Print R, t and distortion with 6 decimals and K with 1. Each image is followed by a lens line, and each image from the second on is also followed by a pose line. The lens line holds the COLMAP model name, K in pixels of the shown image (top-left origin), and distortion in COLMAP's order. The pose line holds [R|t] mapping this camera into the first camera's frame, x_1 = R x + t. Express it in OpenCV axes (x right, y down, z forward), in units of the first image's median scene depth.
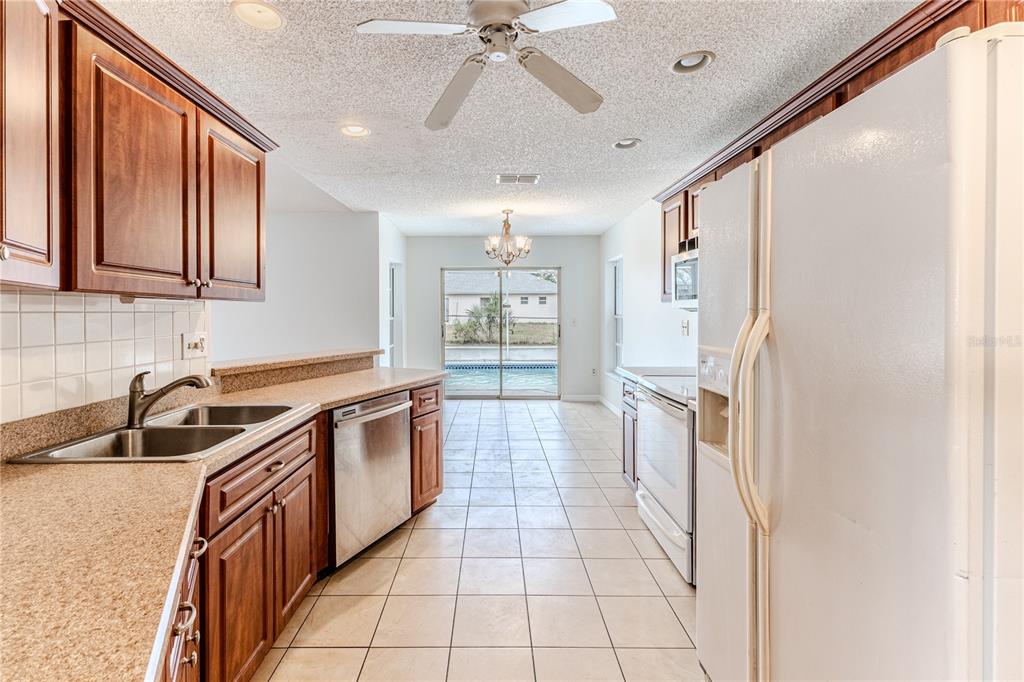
lens RADIAL K [[445.4, 0, 498.6], [0, 445.4, 316.9], [0, 0, 1]] dist [0.007353, -0.000572]
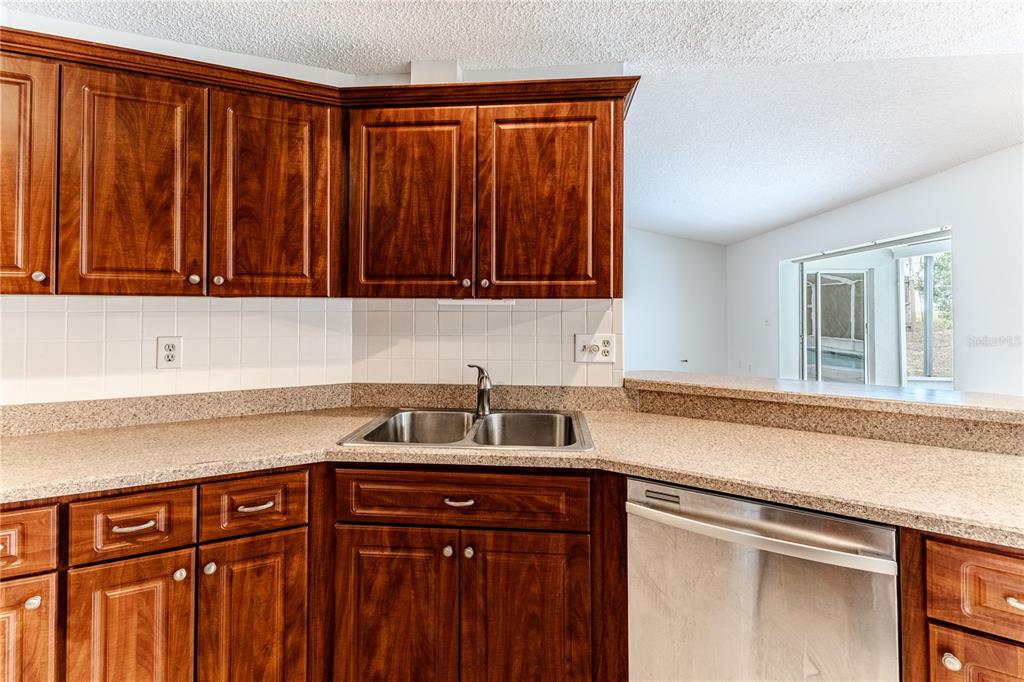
lens RADIAL K [[445.4, 0, 511.0], [0, 445.4, 305.2], [0, 0, 1]] dist [0.007353, -0.000572]
pose [[-0.090142, -0.012558, -0.995850, 0.262961], [-0.012908, 0.999851, -0.011440, -0.012884], [0.995845, 0.011823, -0.090290, 1.001930]]
